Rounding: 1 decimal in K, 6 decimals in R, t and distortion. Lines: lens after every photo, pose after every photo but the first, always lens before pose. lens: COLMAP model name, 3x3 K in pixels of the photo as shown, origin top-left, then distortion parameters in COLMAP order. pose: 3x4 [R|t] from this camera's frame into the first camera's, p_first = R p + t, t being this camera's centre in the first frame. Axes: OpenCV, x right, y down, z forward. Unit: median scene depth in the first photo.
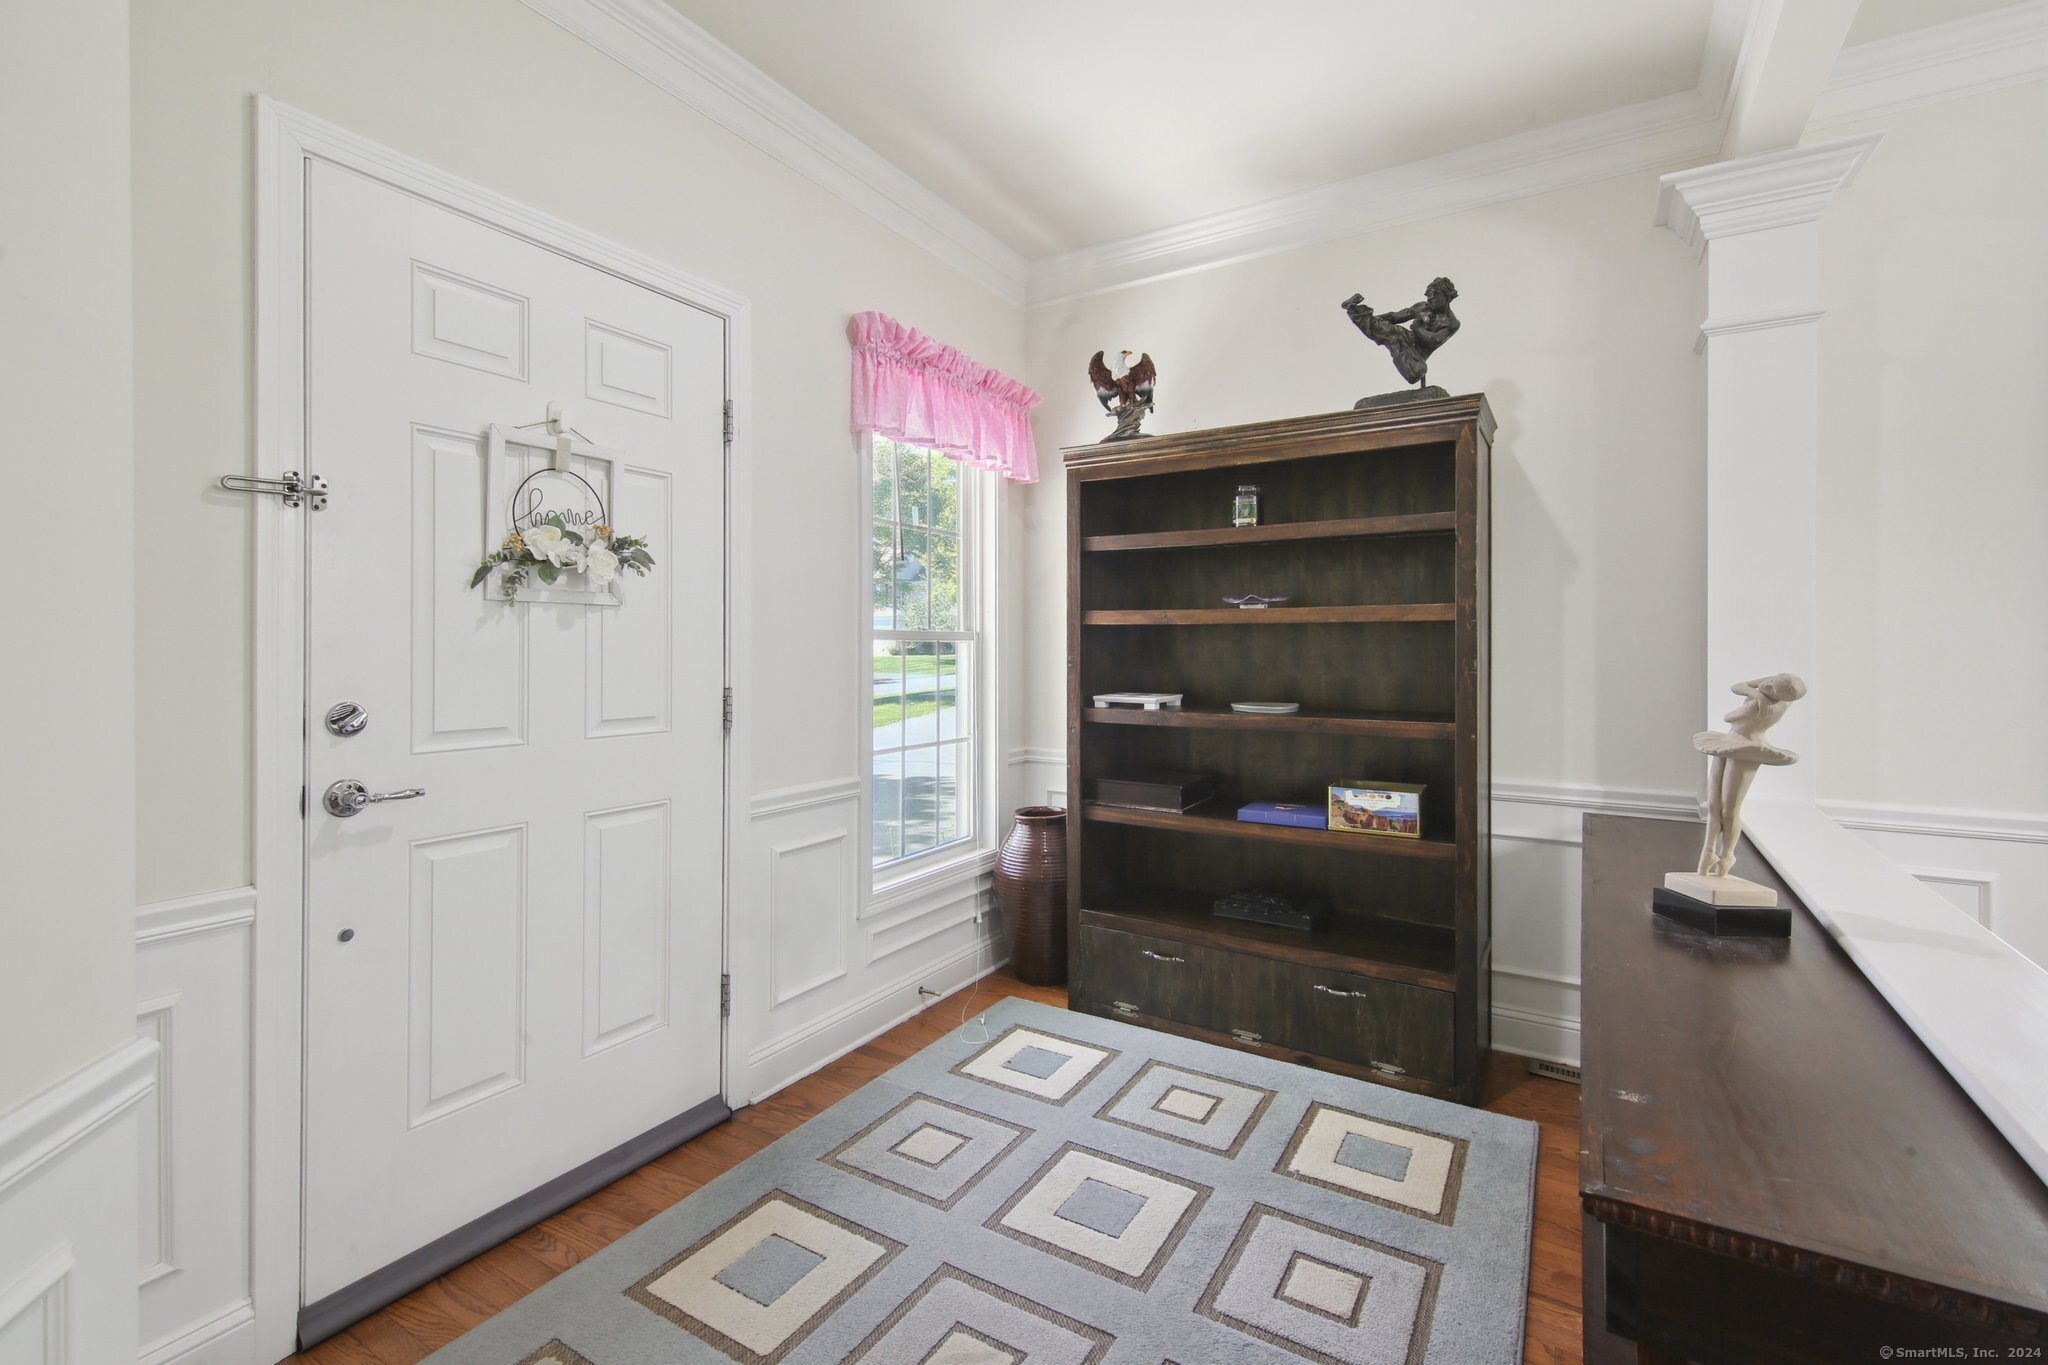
lens RADIAL K [[923.1, 0, 1039.1], [0, 923.1, 653.7], [0, 0, 1]] dist [-0.006952, -0.001756]
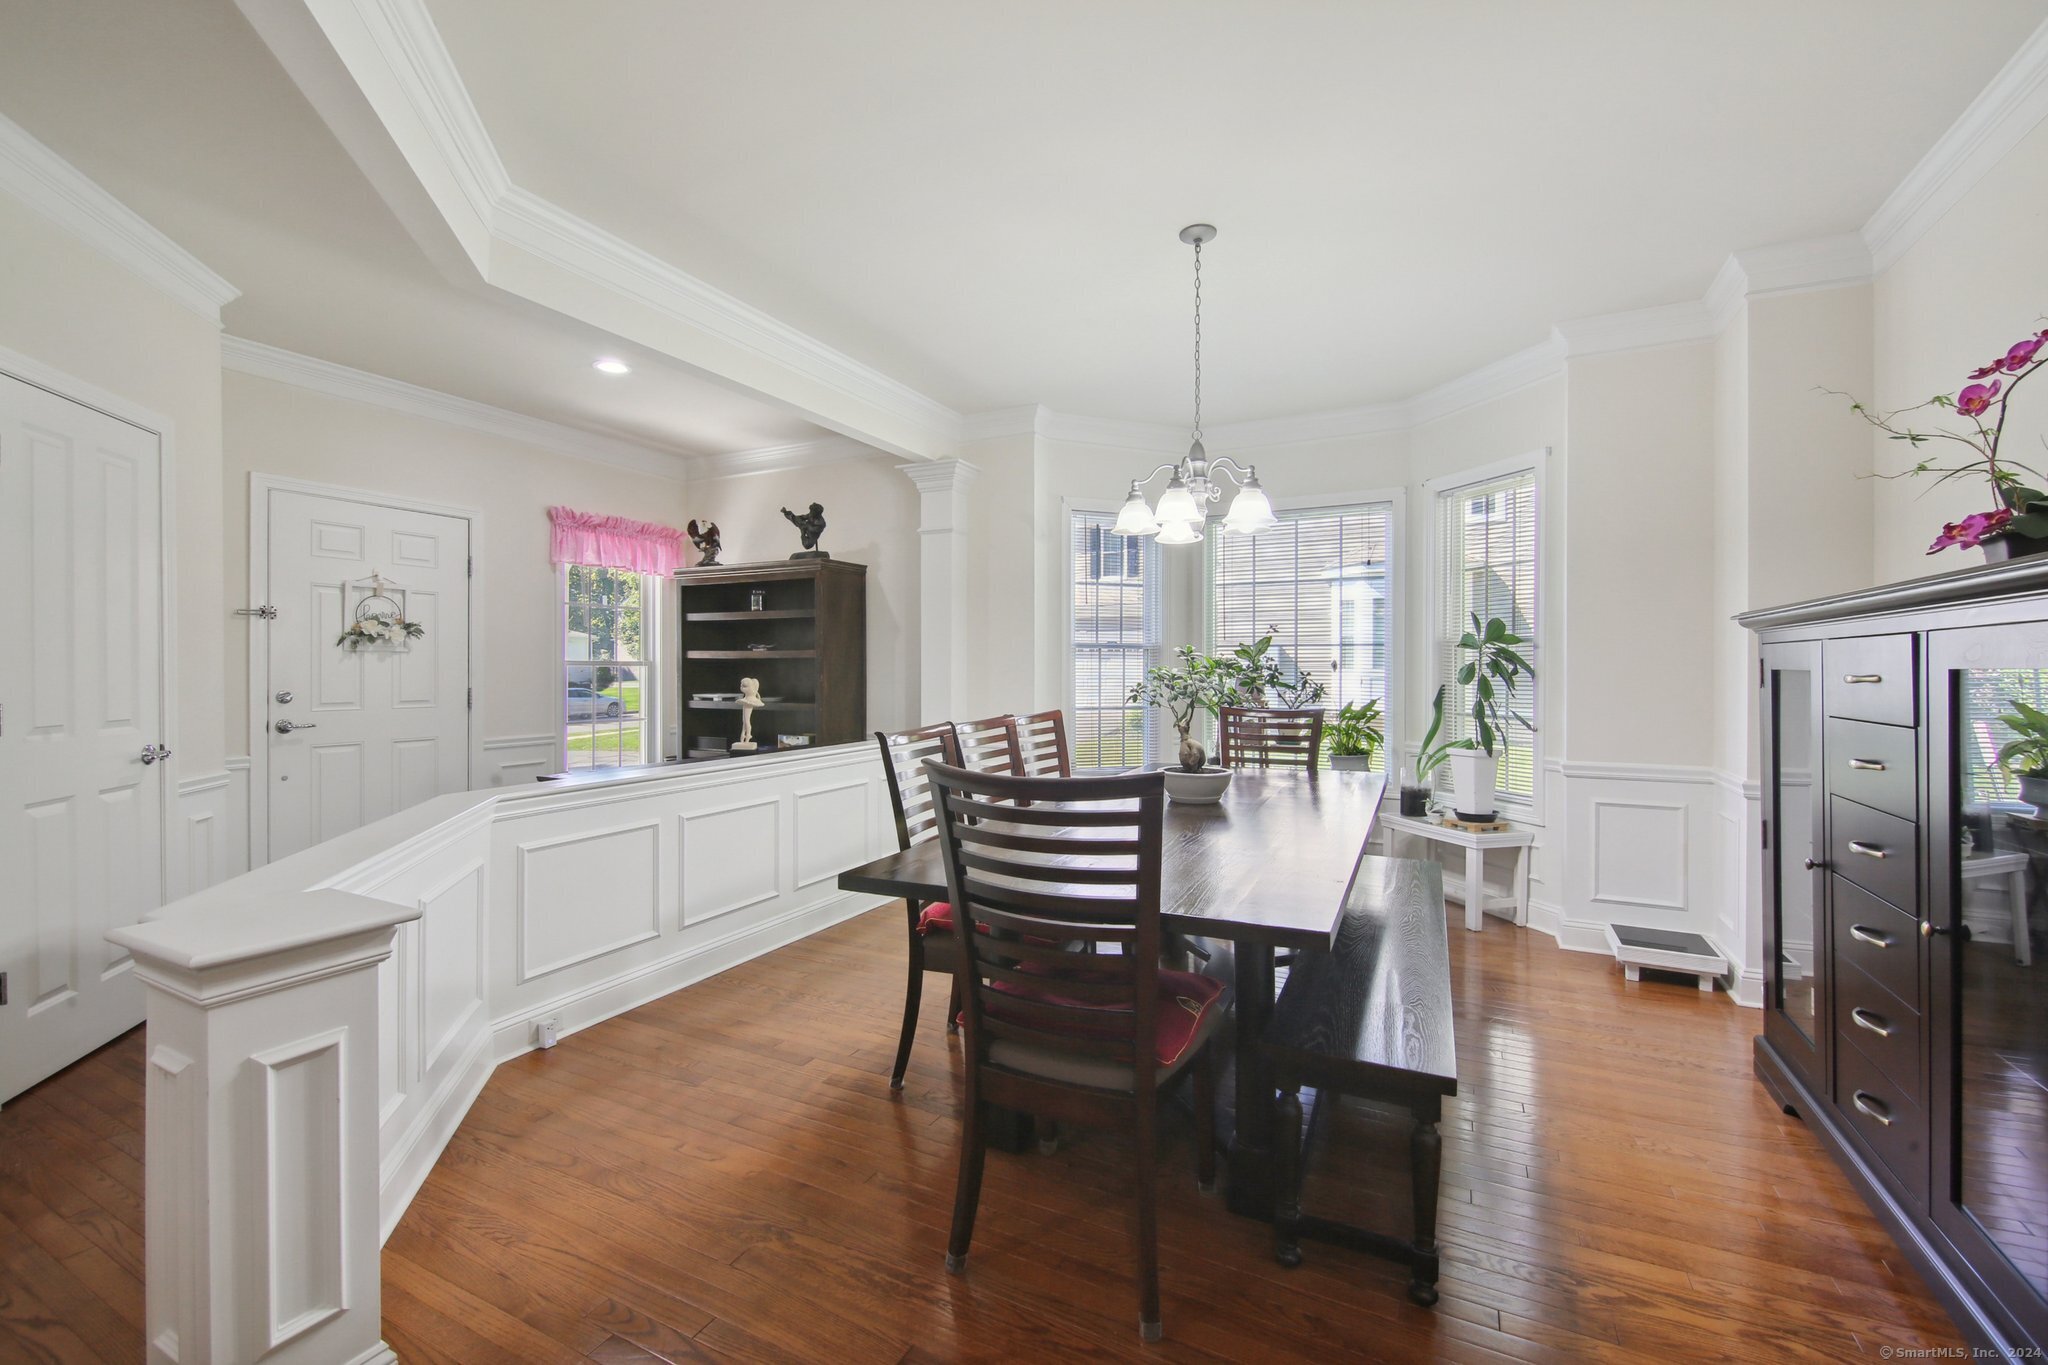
lens RADIAL K [[857.8, 0, 1041.3], [0, 857.8, 683.1], [0, 0, 1]] dist [0.002002, -0.000951]
pose [[0.995979, 0.000212, 0.089582, 0.832043], [-0.000782, 0.999980, 0.006333, 0.010491], [-0.089578, -0.006377, 0.995959, -1.153517]]
